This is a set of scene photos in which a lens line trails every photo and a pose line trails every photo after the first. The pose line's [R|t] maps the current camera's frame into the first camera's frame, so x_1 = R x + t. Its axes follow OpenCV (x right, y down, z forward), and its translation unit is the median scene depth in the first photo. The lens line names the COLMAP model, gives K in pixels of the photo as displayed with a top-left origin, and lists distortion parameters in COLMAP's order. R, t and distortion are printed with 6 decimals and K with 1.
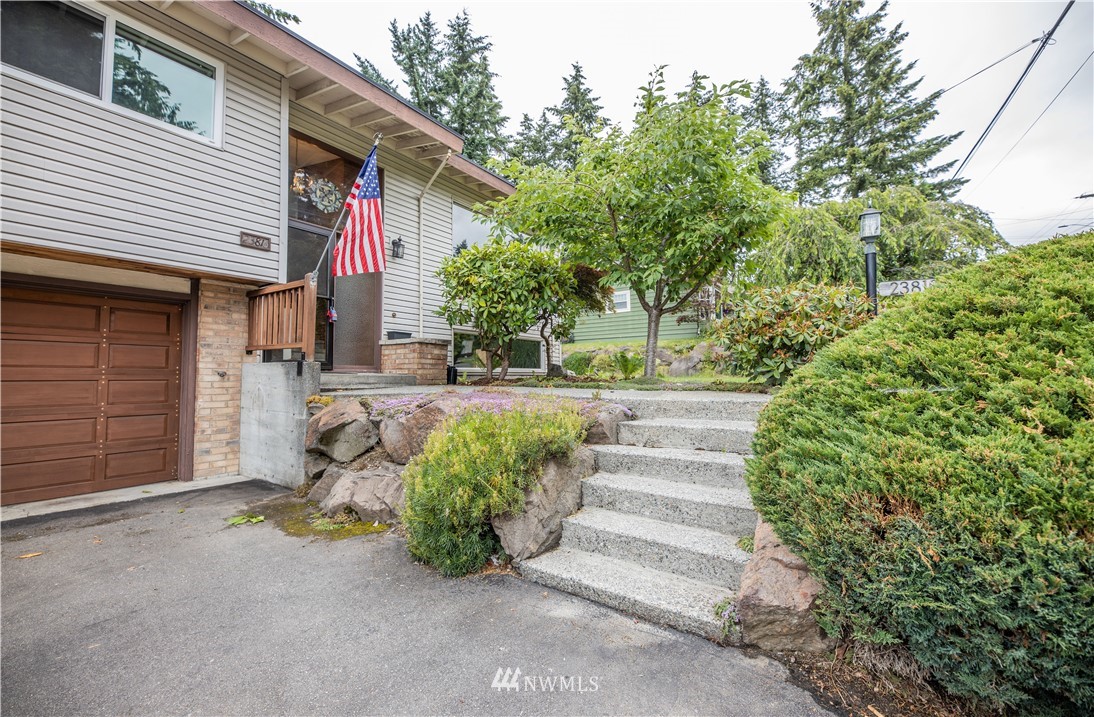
lens RADIAL K [[444.8, 0, 549.0], [0, 444.8, 357.7], [0, 0, 1]] dist [-0.003585, -0.000124]
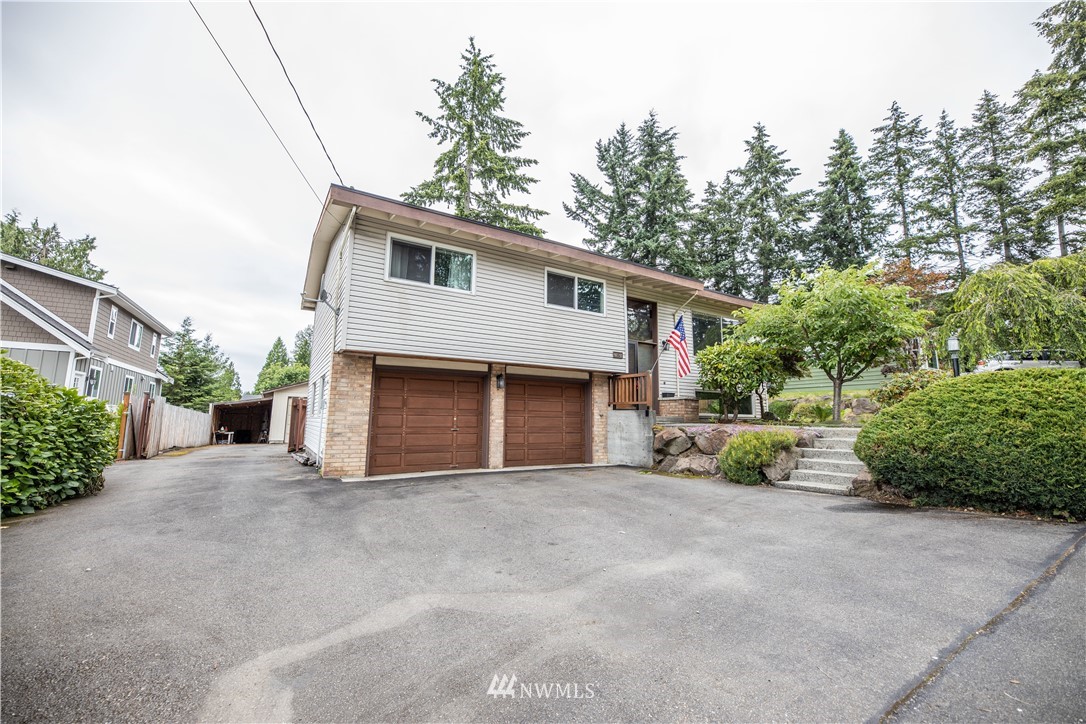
lens RADIAL K [[434.3, 0, 532.5], [0, 434.3, 361.6], [0, 0, 1]] dist [-0.009805, -0.002057]
pose [[0.905499, -0.039138, -0.422540, -0.079734], [-0.001137, 0.995510, -0.094646, -0.015044], [0.424347, 0.086182, 0.901389, -0.668244]]
